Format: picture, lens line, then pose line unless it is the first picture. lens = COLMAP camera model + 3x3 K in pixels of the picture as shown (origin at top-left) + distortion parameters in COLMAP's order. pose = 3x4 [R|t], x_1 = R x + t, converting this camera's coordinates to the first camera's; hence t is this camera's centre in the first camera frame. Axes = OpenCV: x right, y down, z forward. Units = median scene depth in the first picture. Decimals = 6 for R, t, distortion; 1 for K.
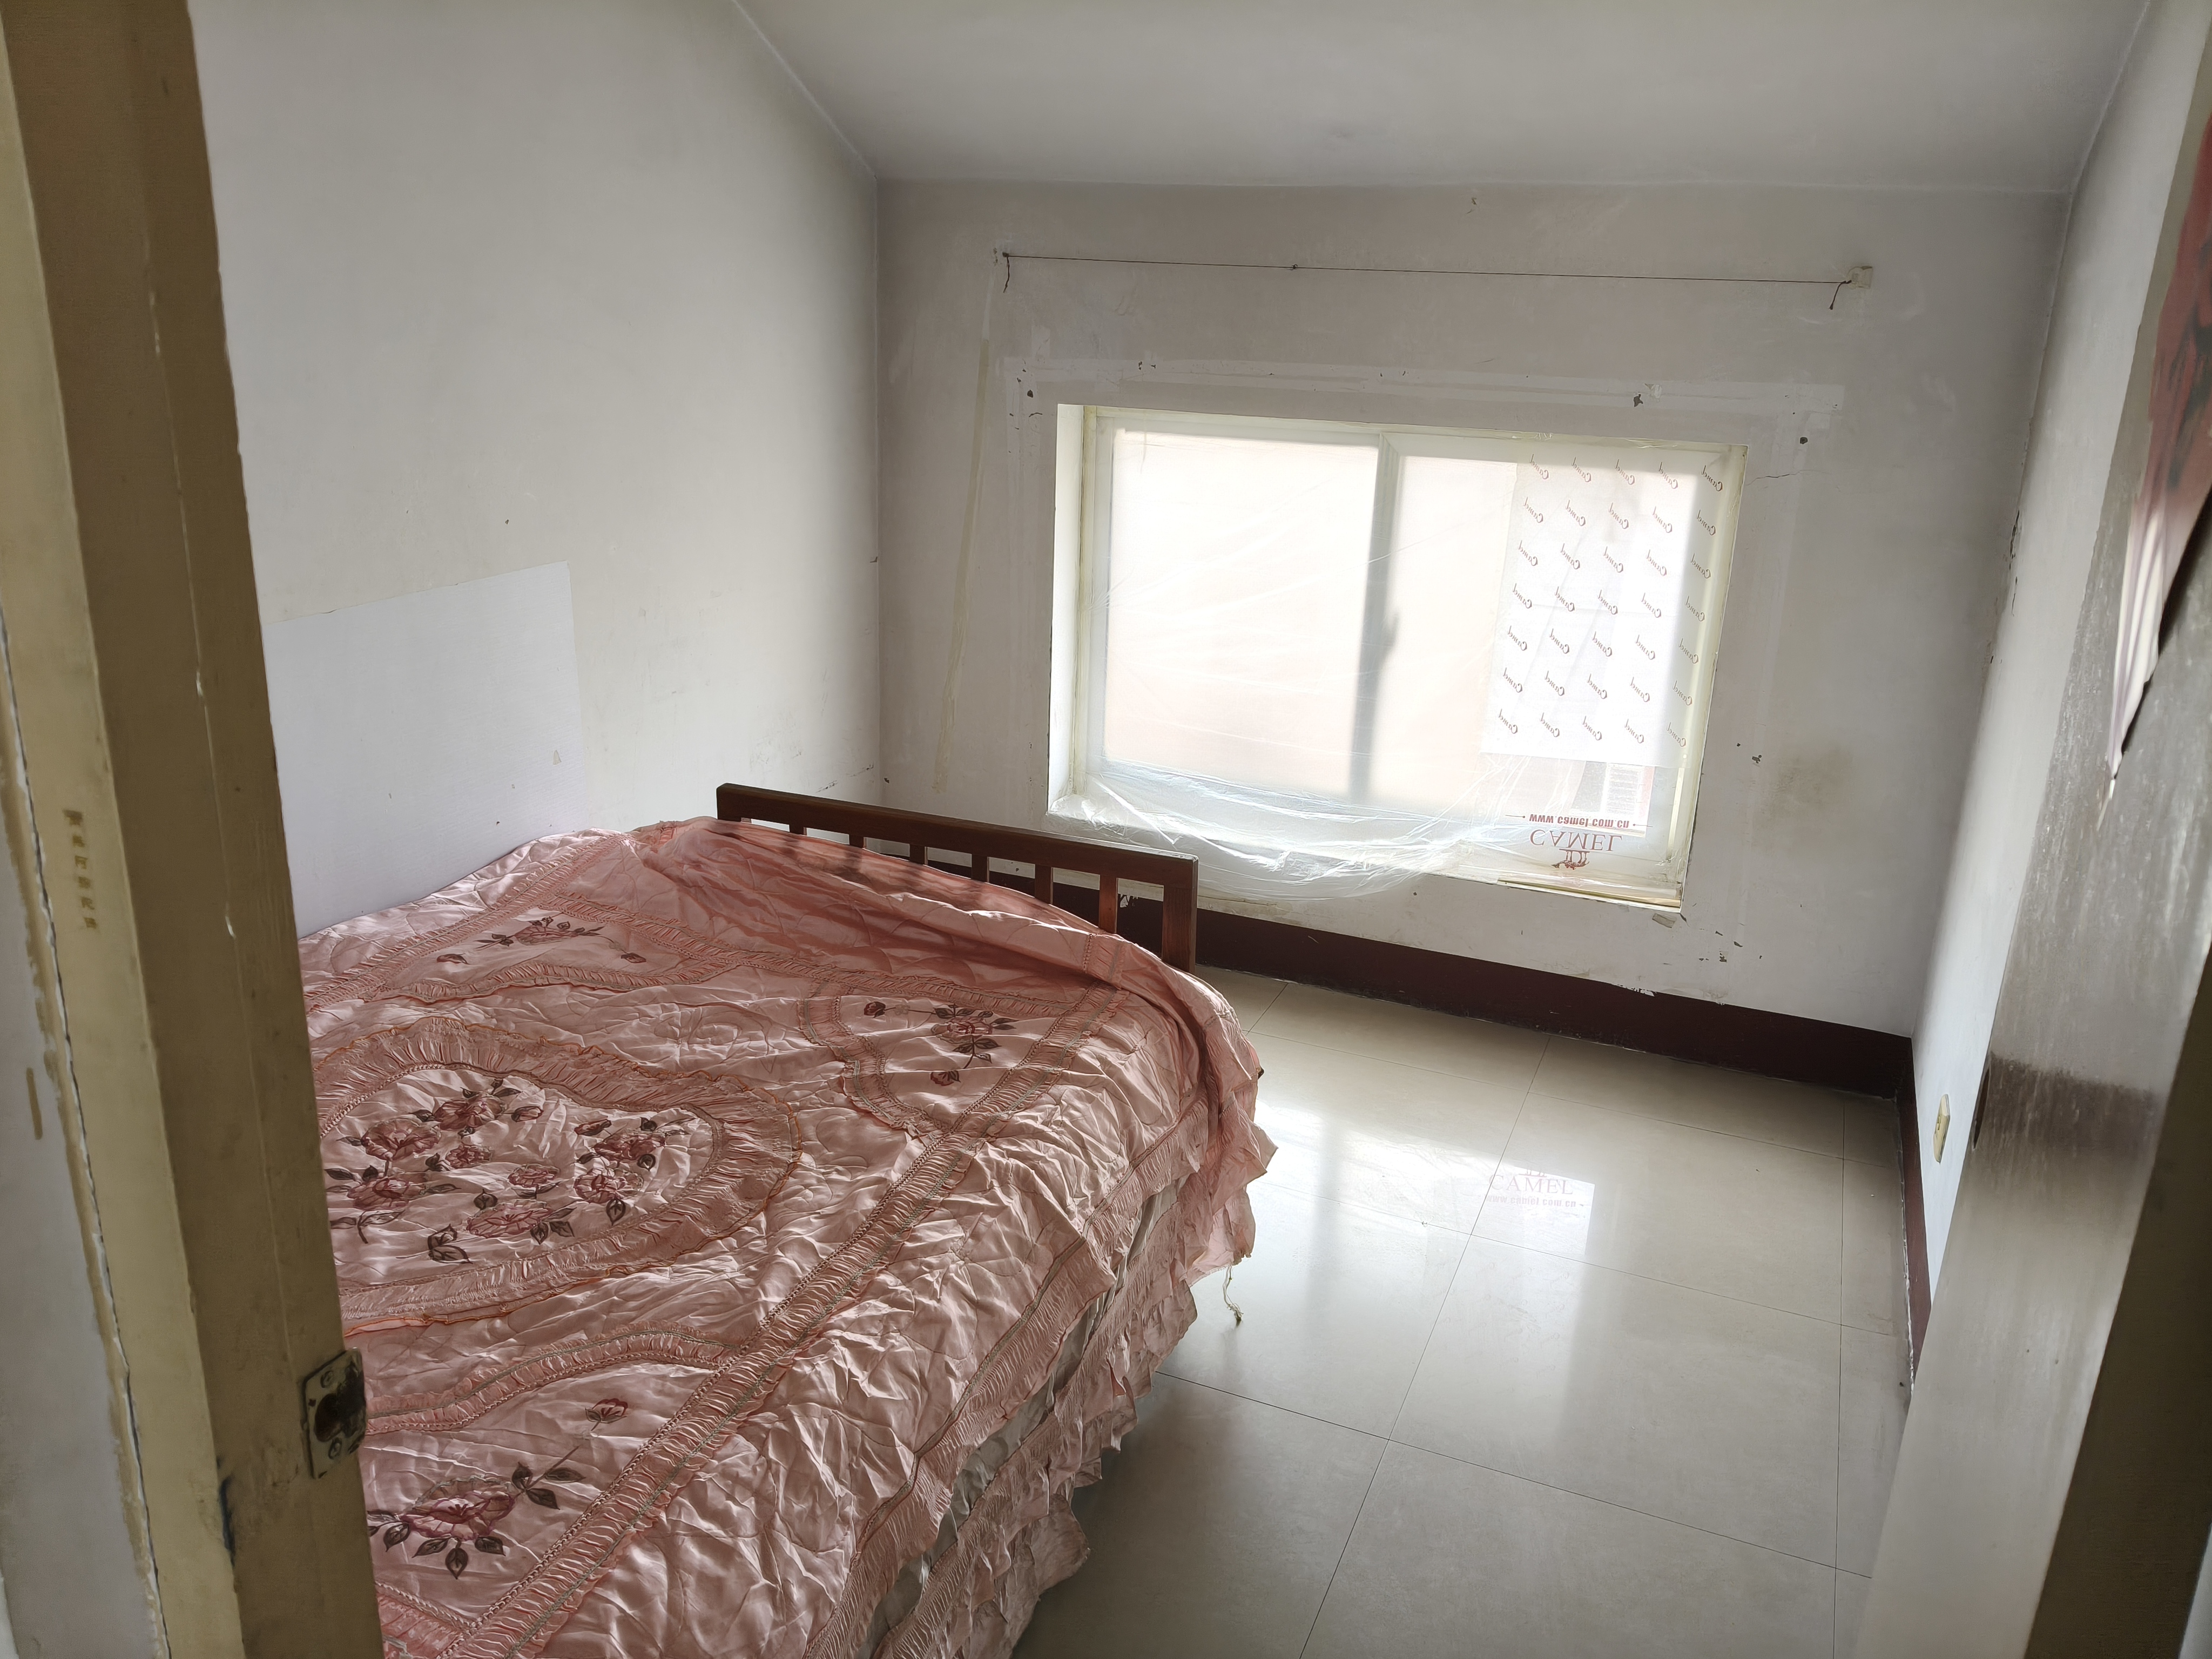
lens RADIAL K [[1740.9, 0, 1106.0], [0, 1740.9, 829.5], [0, 0, 1]] dist [0.205258, -0.412092]
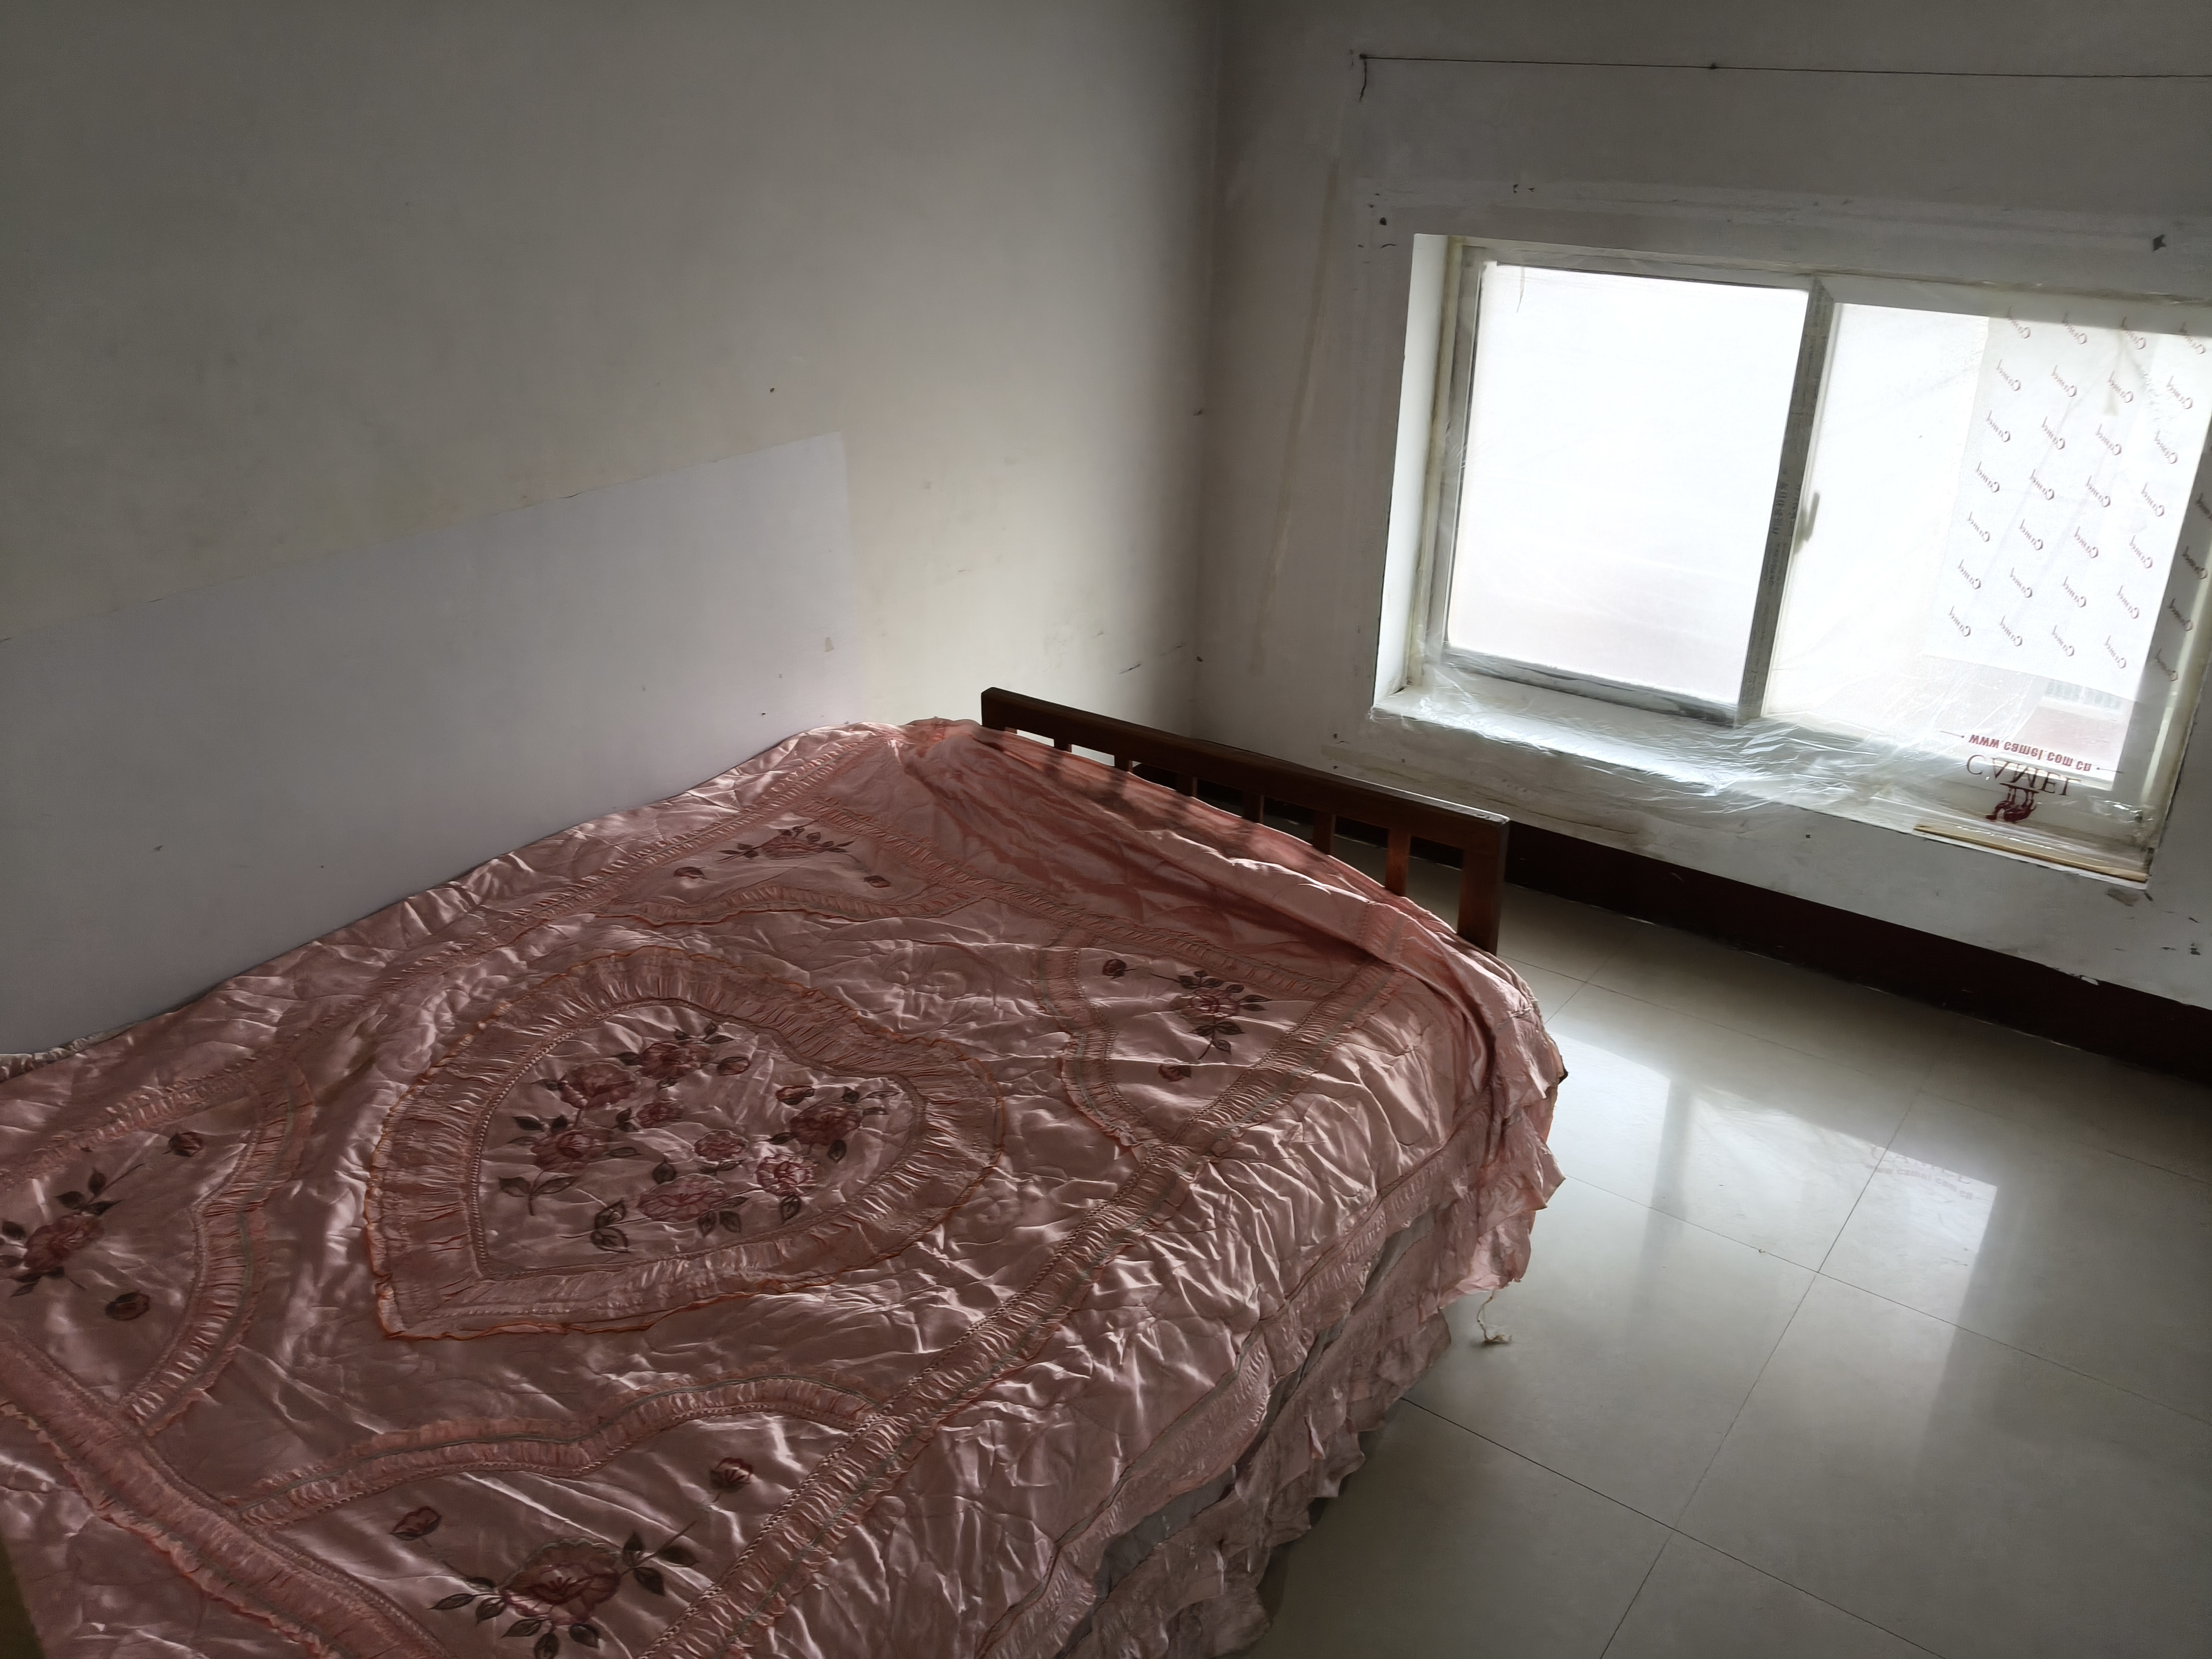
lens RADIAL K [[1705.3, 0, 1133.7], [0, 1705.3, 829.4], [0, 0, 1]] dist [0.219762, -0.369993]
pose [[0.974719, 0.074630, -0.210601, 0.052001], [-0.048780, 0.990909, 0.125377, -0.073766], [0.218044, -0.111934, 0.969499, 0.156688]]
